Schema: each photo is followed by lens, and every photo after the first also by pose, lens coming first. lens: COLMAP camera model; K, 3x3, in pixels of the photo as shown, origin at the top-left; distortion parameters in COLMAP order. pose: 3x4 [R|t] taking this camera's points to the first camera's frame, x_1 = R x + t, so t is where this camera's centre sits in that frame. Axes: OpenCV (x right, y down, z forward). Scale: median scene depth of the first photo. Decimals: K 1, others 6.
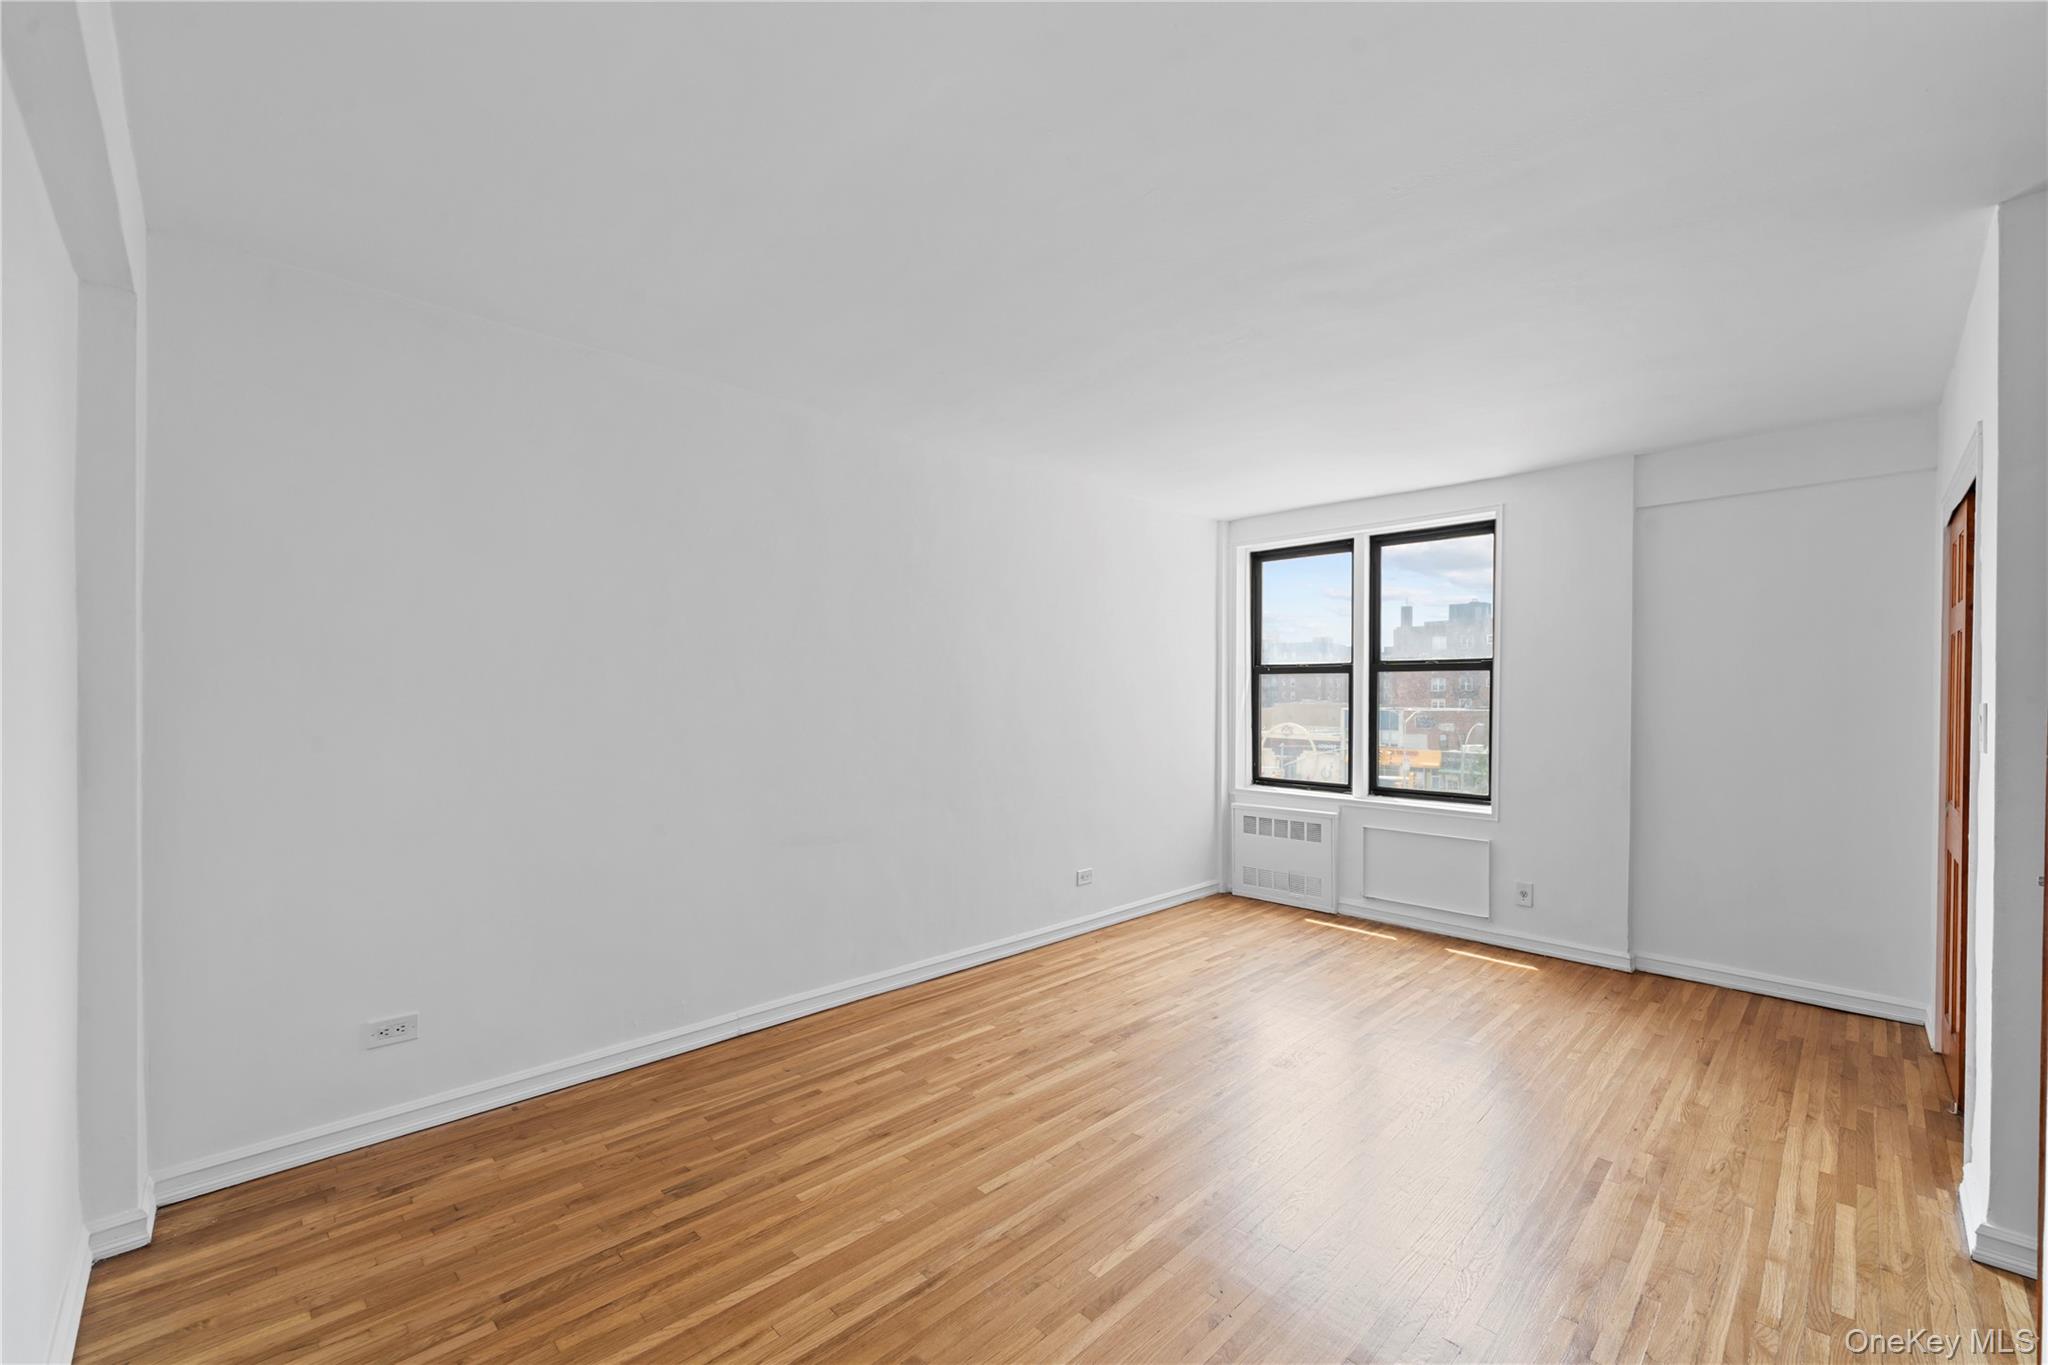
lens RADIAL K [[835.5, 0, 1038.9], [0, 835.5, 692.1], [0, 0, 1]] dist [-0.001773, -0.000145]
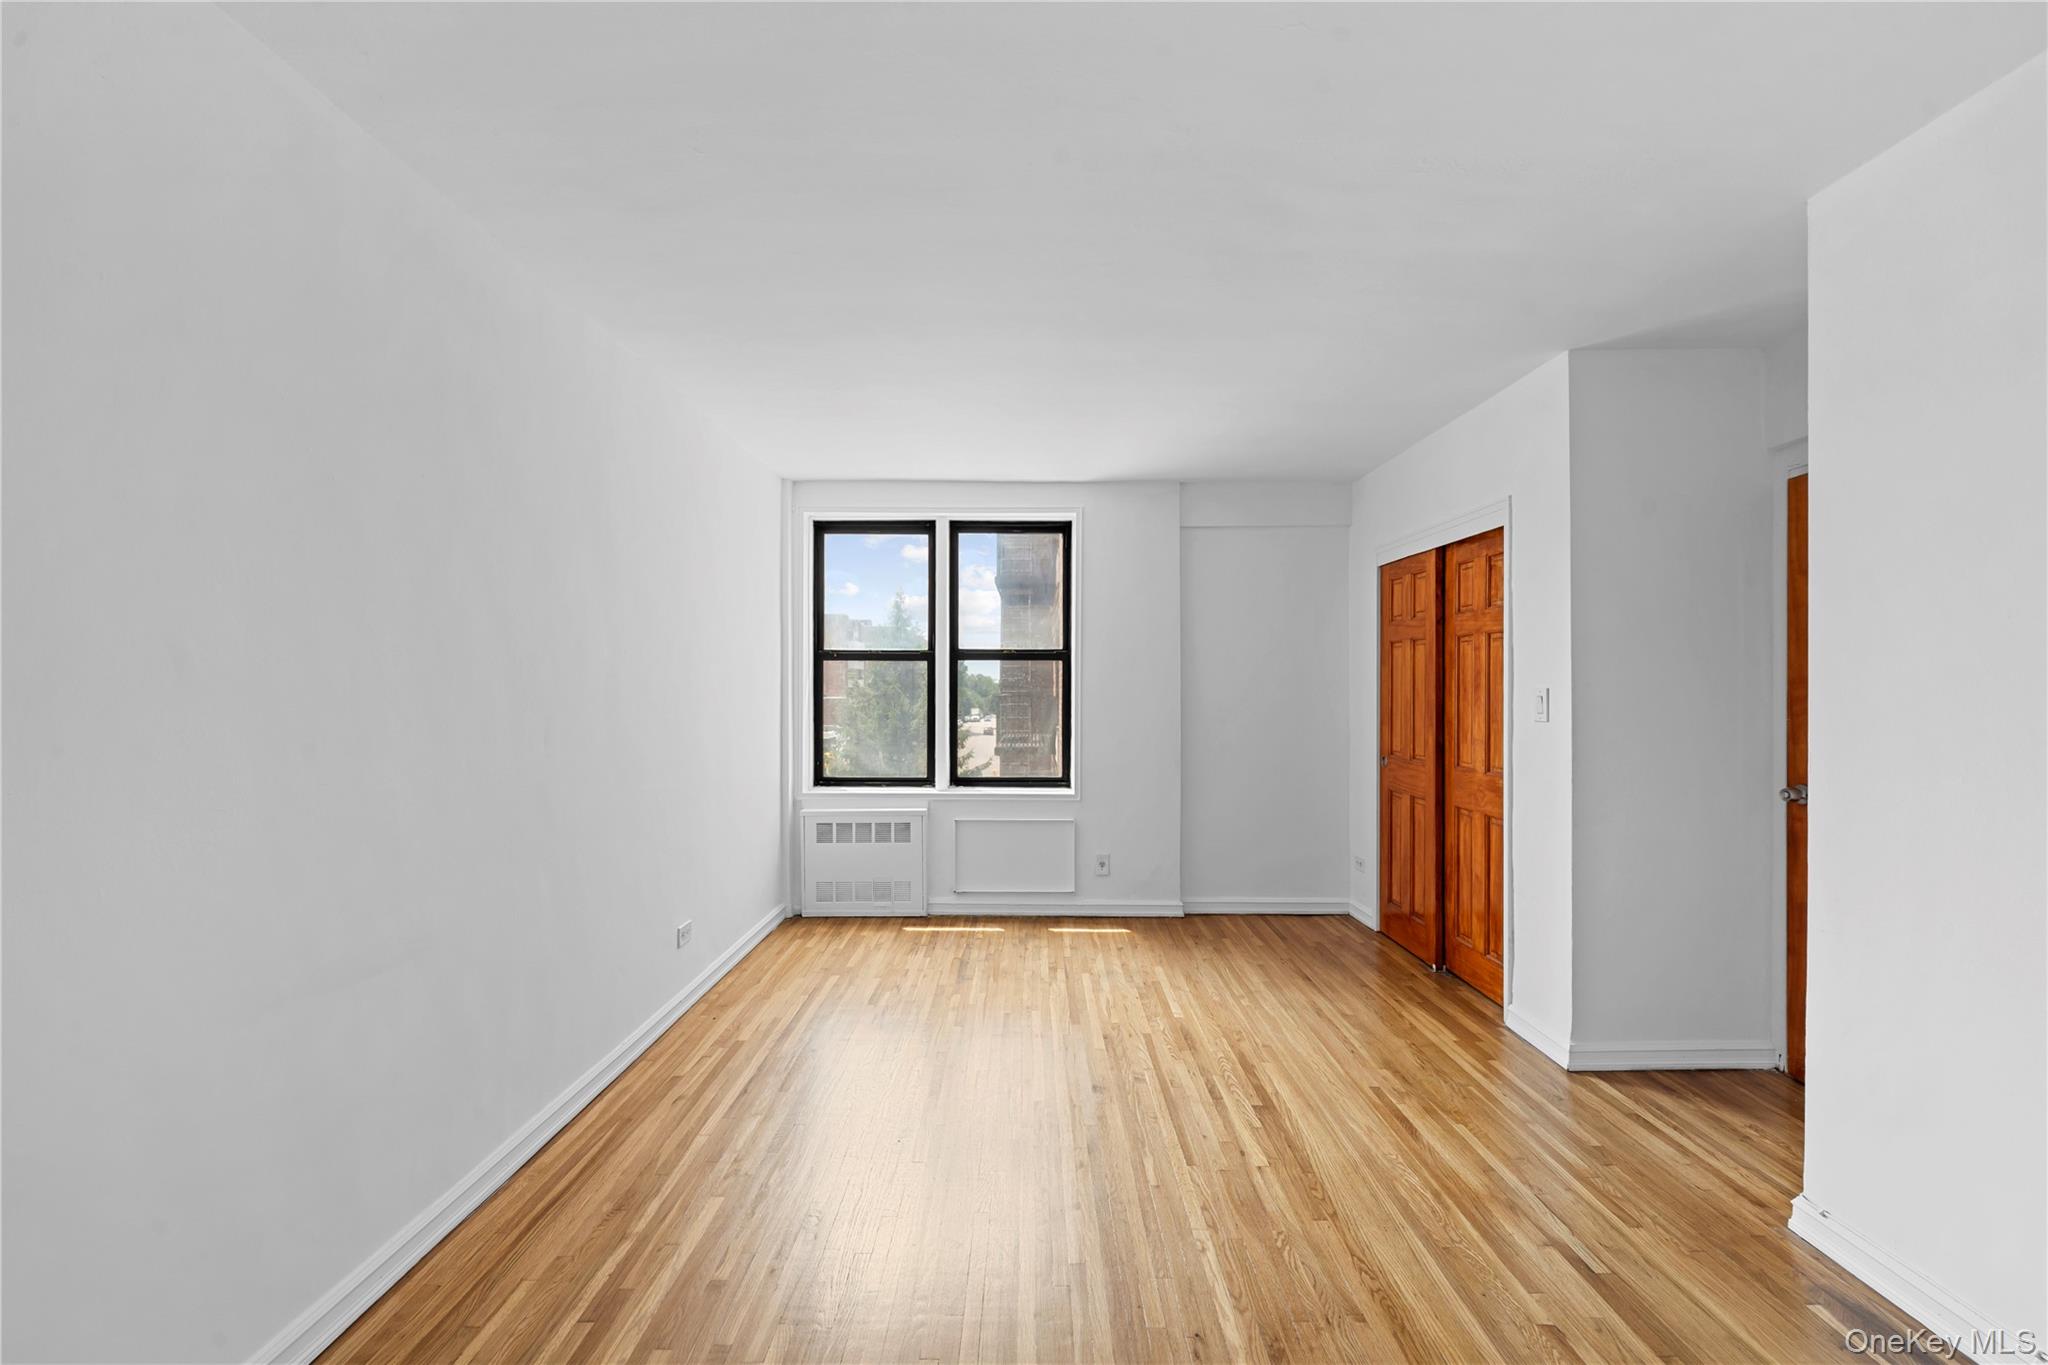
lens RADIAL K [[835.5, 0, 1032.7], [0, 835.5, 681.4], [0, 0, 1]] dist [-0.001773, -0.000145]
pose [[0.709488, -0.000691, 0.704717, -0.259021], [-0.000161, 0.999999, 0.001143, -0.000699], [-0.704717, -0.000924, 0.709488, 0.283584]]
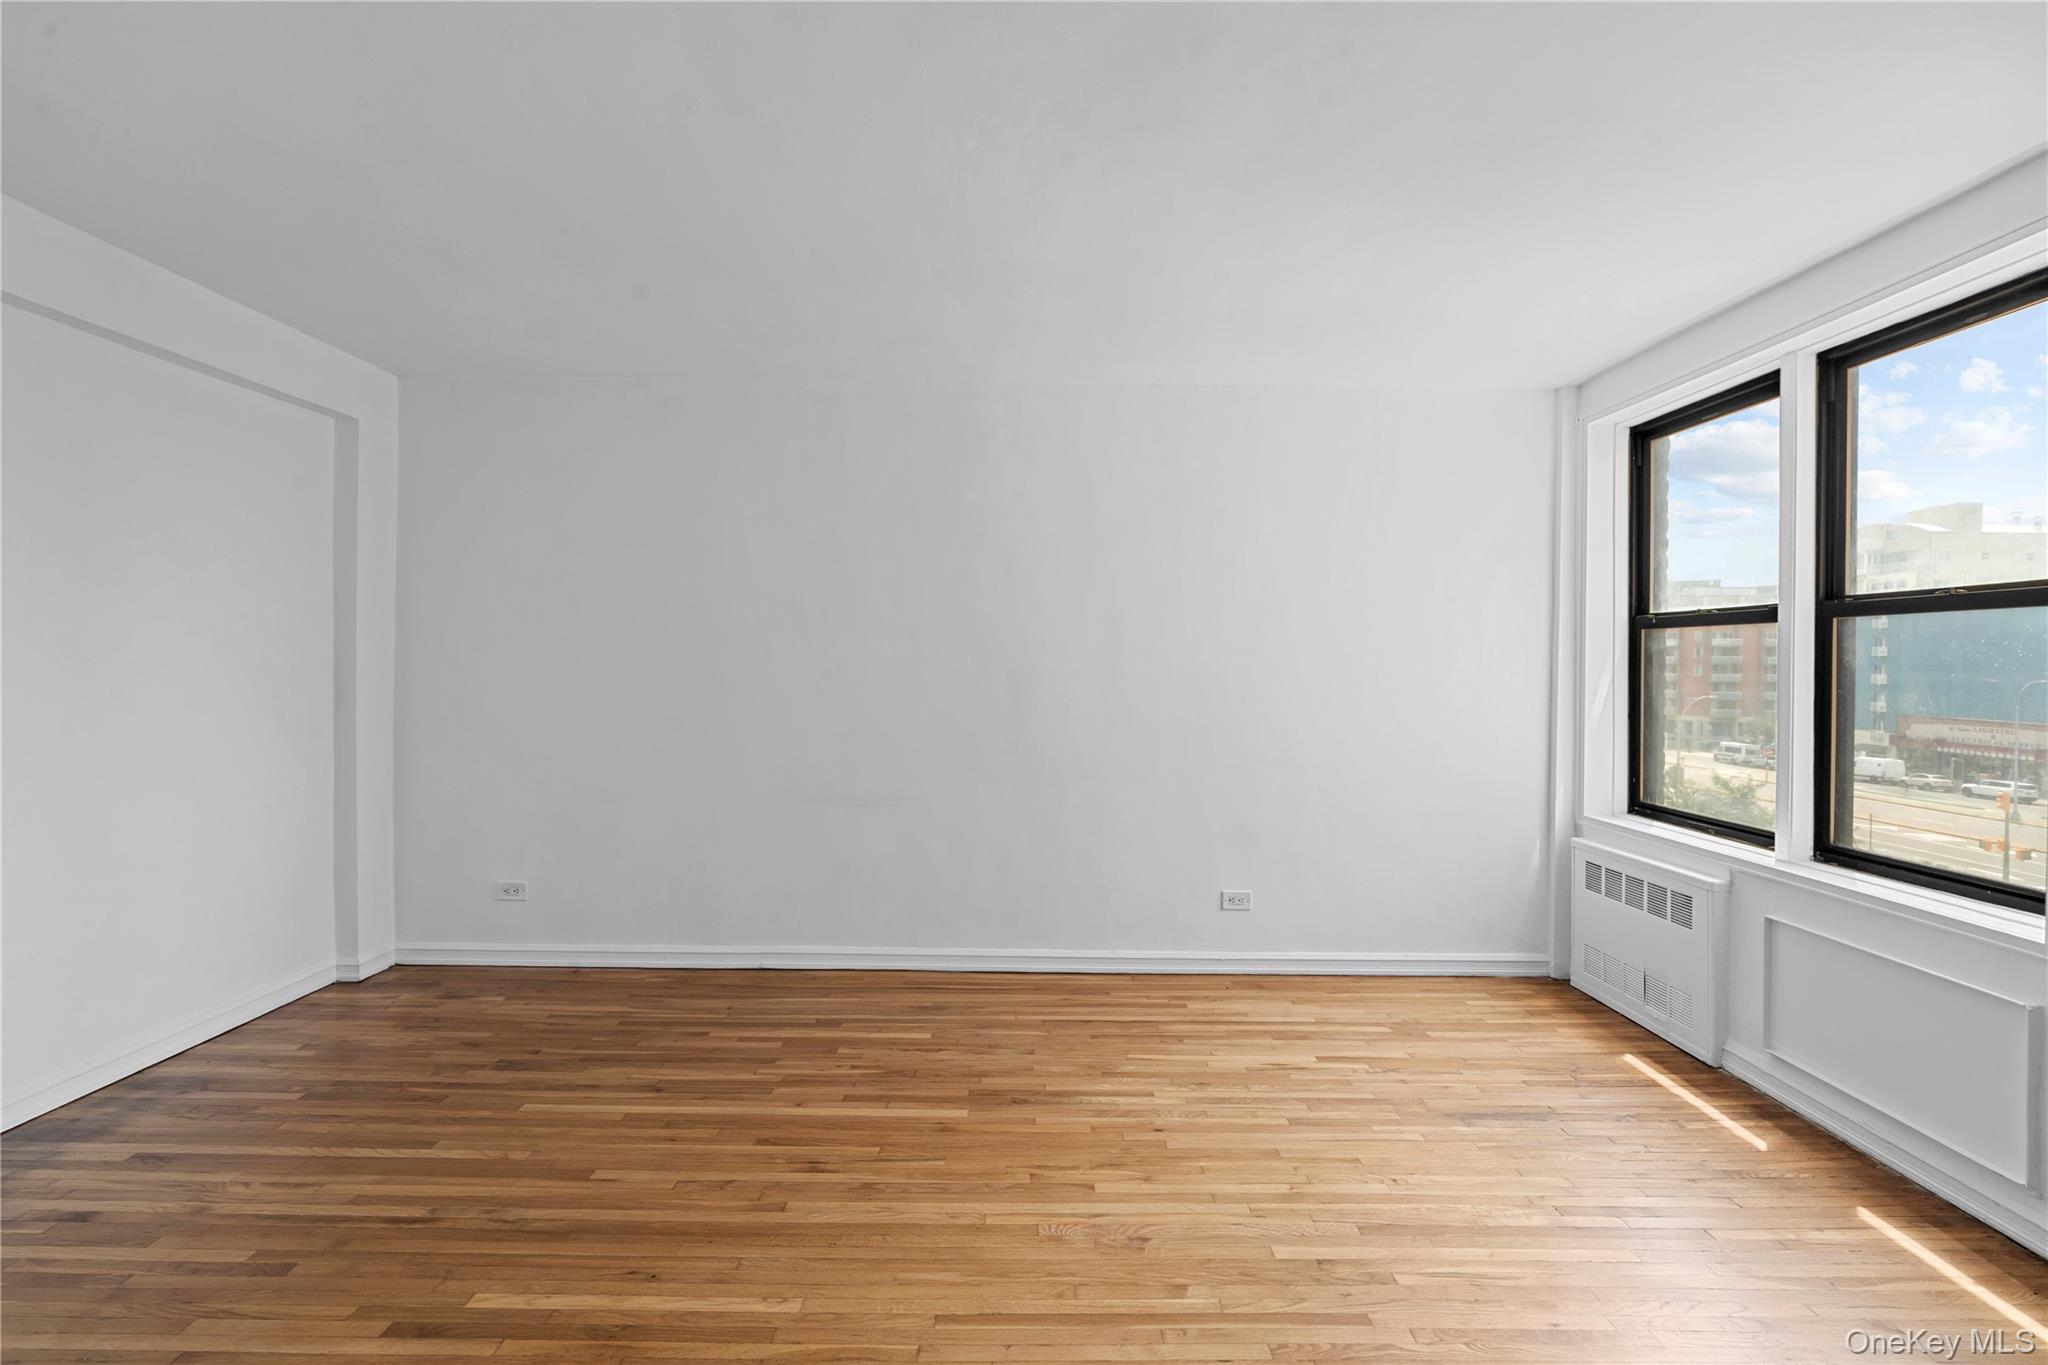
lens RADIAL K [[835.5, 0, 1032.9], [0, 835.5, 671.4], [0, 0, 1]] dist [-0.001773, -0.000145]
pose [[0.707015, 0.010480, -0.707121, 0.488290], [-0.005162, 0.999940, 0.009659, 0.006097], [0.707180, -0.003179, 0.707027, 0.350178]]
